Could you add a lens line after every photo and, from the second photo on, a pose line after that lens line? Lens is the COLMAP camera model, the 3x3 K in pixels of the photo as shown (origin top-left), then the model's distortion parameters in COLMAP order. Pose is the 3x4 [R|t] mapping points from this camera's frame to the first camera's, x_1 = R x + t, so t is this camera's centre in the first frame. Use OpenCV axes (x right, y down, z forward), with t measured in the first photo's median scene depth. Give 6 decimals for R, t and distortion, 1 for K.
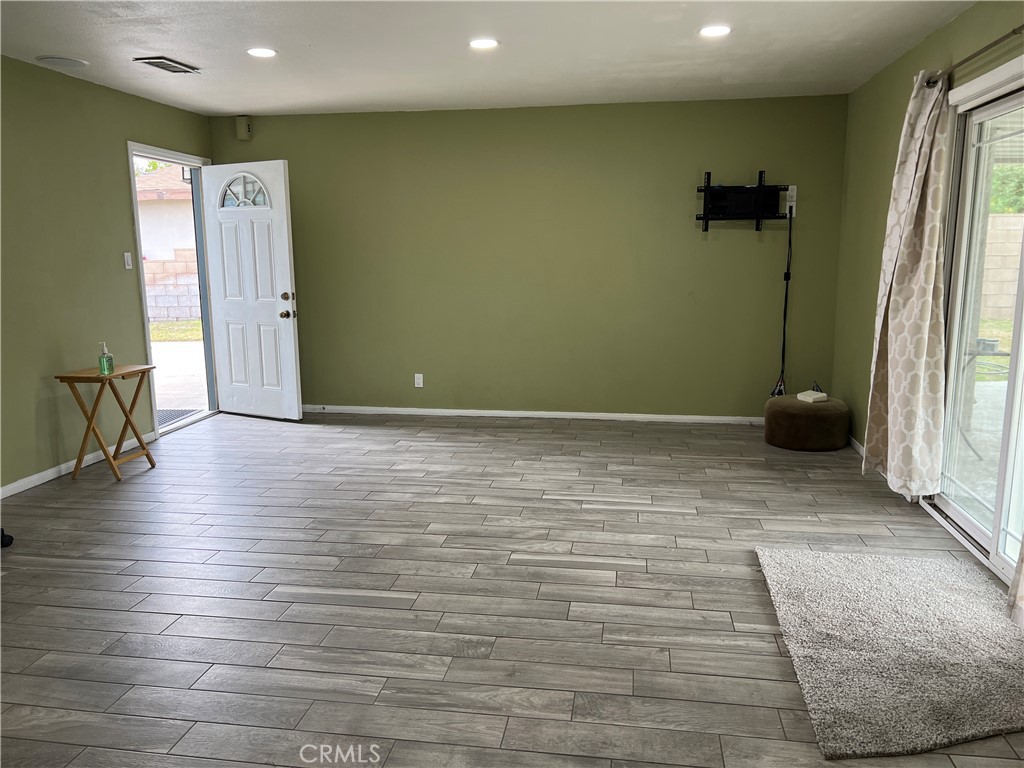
lens RADIAL K [[766.2, 0, 512.0], [0, 766.2, 384.0], [0, 0, 1]] dist [0.094468, -0.145566]
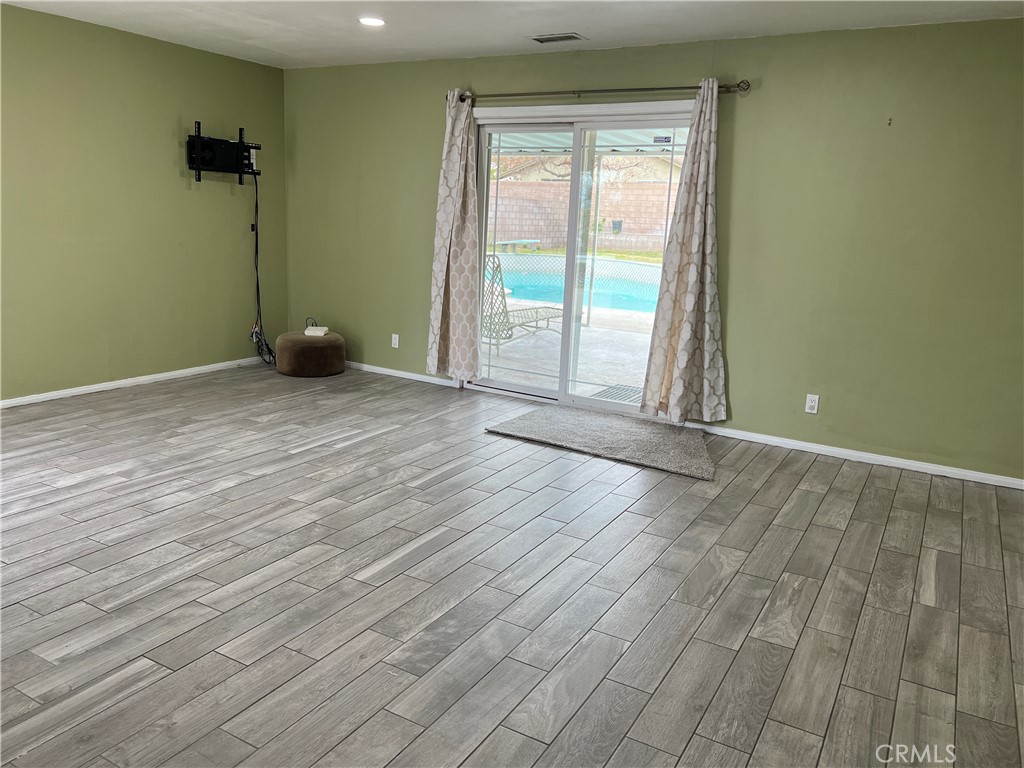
lens RADIAL K [[766.2, 0, 512.0], [0, 766.2, 384.0], [0, 0, 1]] dist [0.094468, -0.145566]
pose [[0.364086, -0.179442, 0.913916, -0.774073], [0.112208, 0.982568, 0.148221, -0.059462], [-0.924581, 0.048583, 0.377874, 0.350144]]
